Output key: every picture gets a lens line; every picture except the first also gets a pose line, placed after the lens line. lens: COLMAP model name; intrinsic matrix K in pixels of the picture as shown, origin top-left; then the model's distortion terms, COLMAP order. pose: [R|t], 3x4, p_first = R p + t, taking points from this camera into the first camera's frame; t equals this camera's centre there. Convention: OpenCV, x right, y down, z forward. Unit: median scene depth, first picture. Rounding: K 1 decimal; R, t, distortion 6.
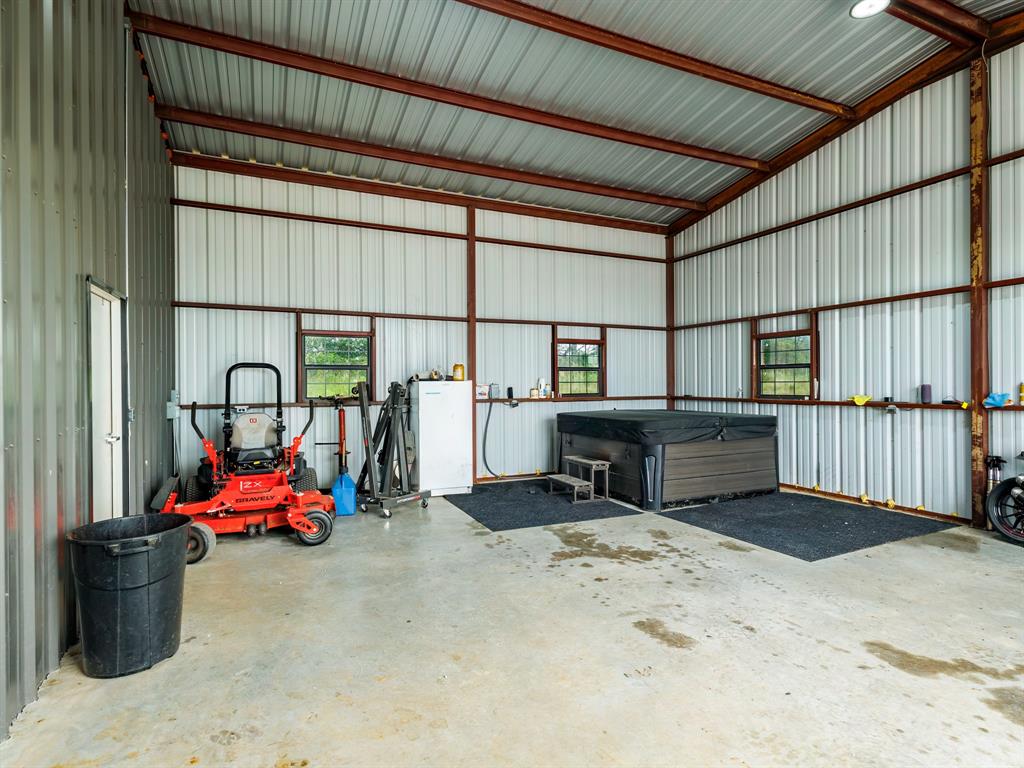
lens RADIAL K [[529.4, 0, 509.6], [0, 529.4, 384.6], [0, 0, 1]] dist [0.010879, -0.001956]
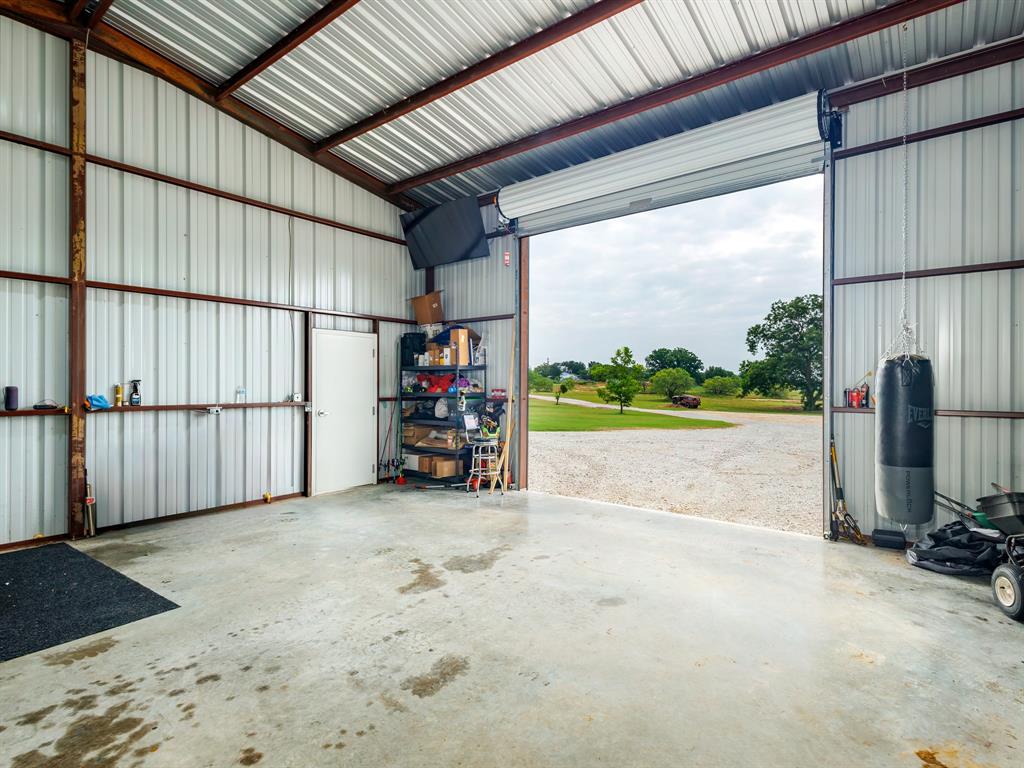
lens RADIAL K [[529.4, 0, 511.1], [0, 529.4, 384.7], [0, 0, 1]] dist [0.010879, -0.001956]
pose [[-0.455267, 0.004453, 0.890344, -0.406371], [0.002313, 0.999990, -0.003819, 0.002695], [-0.890352, 0.000320, -0.455272, 0.988355]]
